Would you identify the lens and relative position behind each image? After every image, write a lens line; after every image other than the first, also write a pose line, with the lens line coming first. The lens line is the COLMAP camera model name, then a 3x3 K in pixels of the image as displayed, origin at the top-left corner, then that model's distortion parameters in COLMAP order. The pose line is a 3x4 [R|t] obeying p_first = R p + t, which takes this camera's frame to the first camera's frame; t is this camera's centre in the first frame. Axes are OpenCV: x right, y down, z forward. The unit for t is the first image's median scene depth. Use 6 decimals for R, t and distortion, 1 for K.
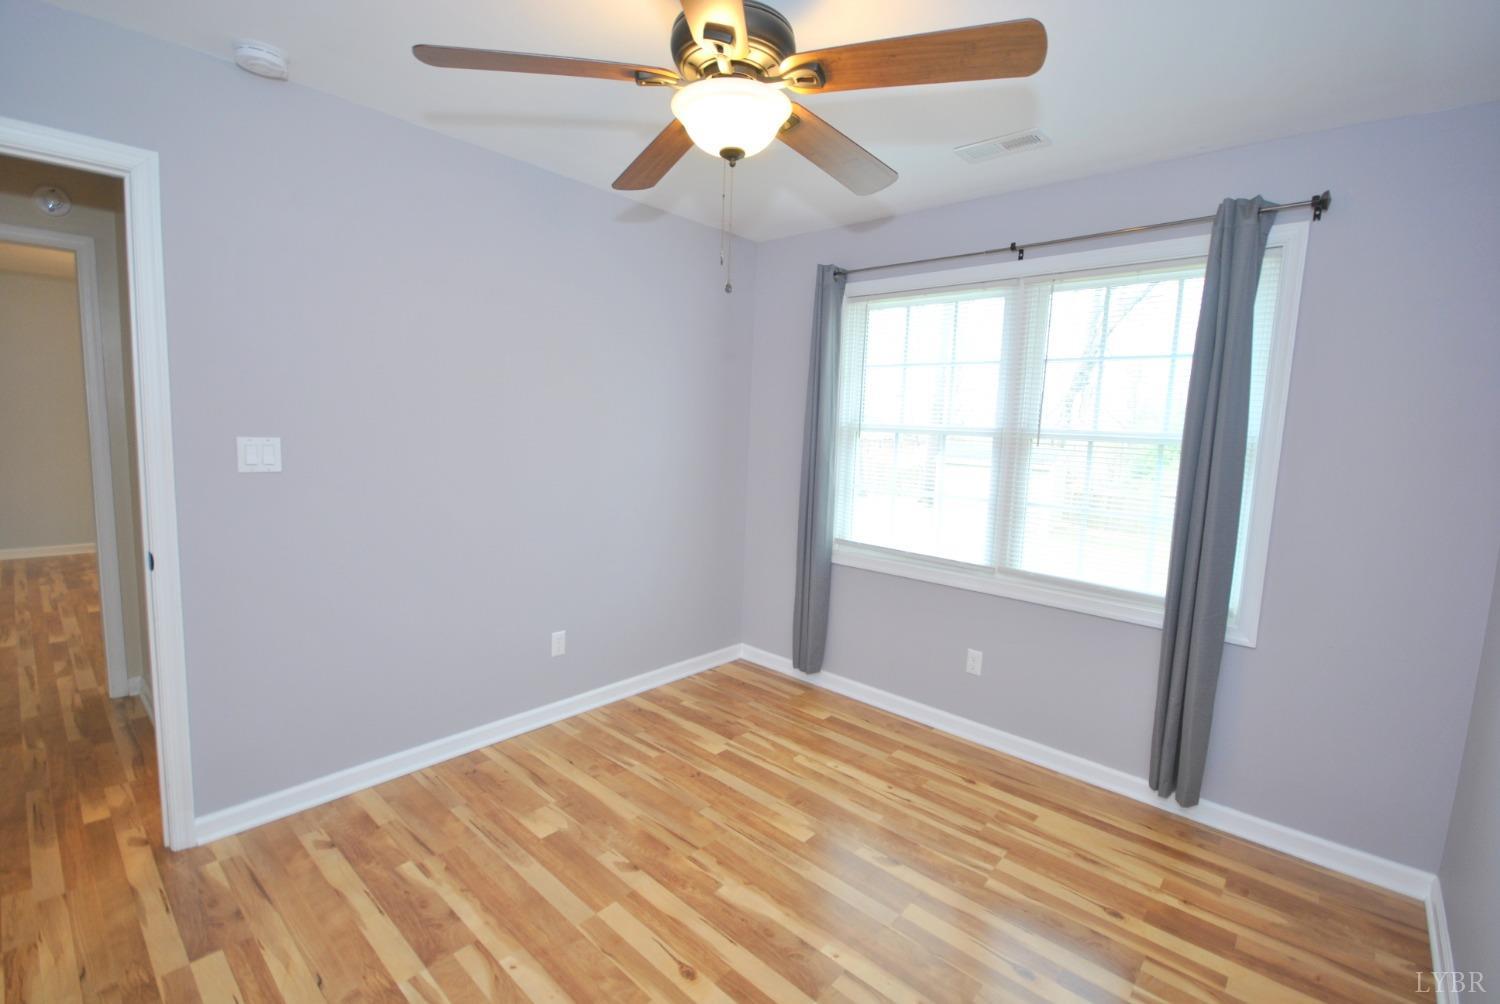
lens RADIAL K [[657.4, 0, 761.5], [0, 657.4, 501.7], [0, 0, 1]] dist [0.013047, -0.013914]
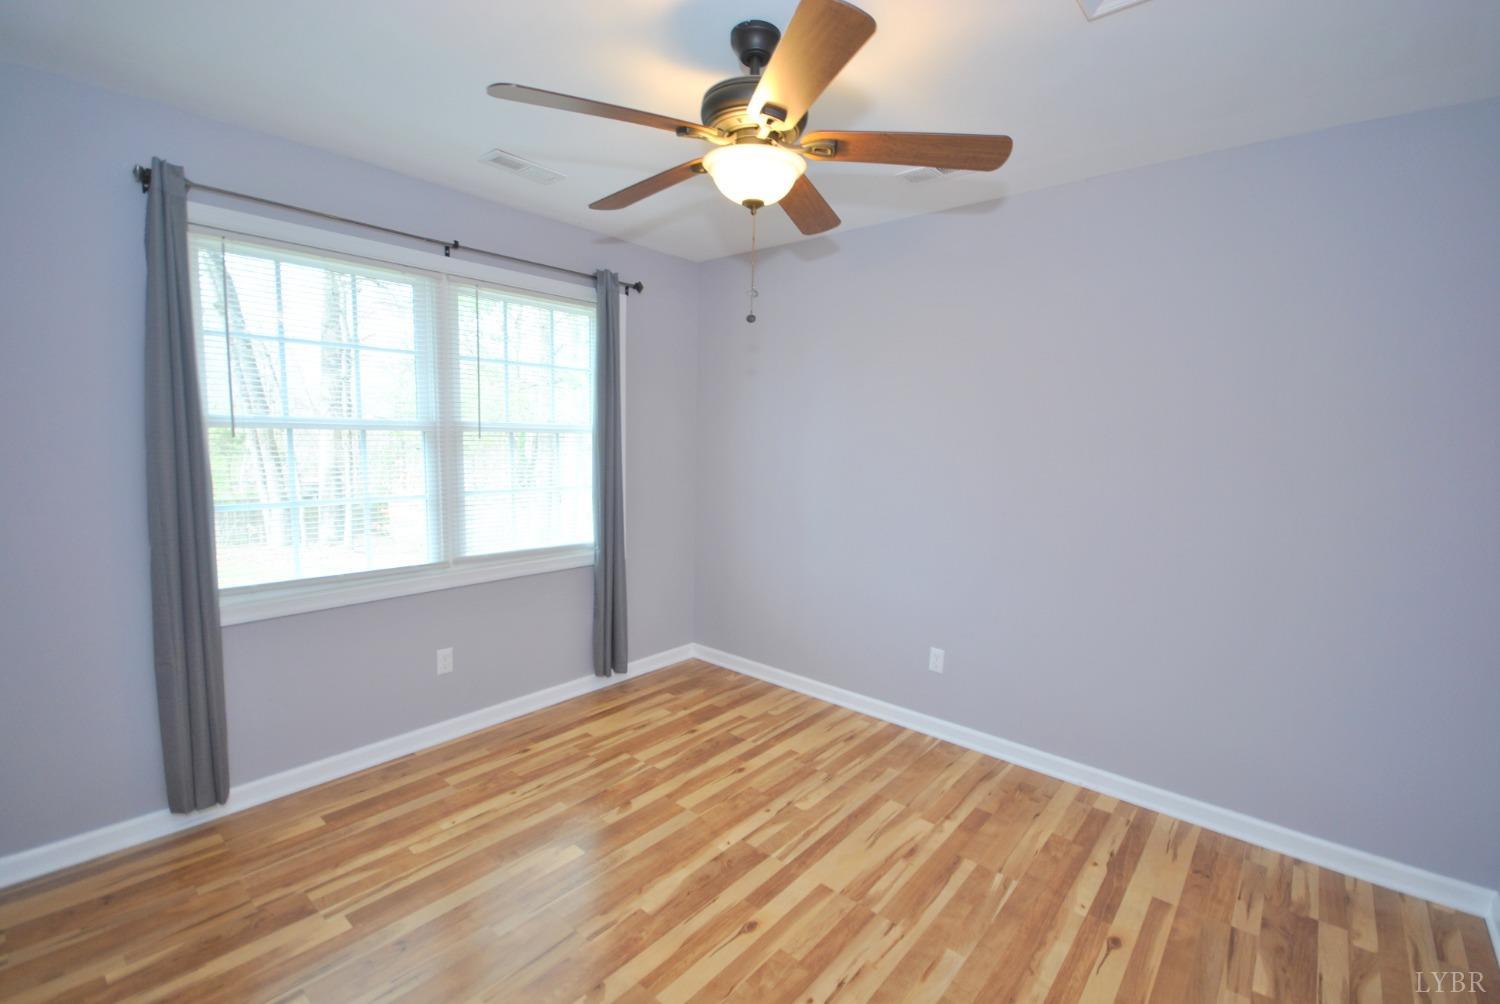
lens RADIAL K [[657.4, 0, 761.5], [0, 657.4, 501.7], [0, 0, 1]] dist [0.013047, -0.013914]
pose [[-0.024379, -0.139321, 0.989947, -0.716369], [0.095877, 0.985351, 0.141035, -0.095279], [-0.995095, 0.098351, -0.010664, 0.593152]]
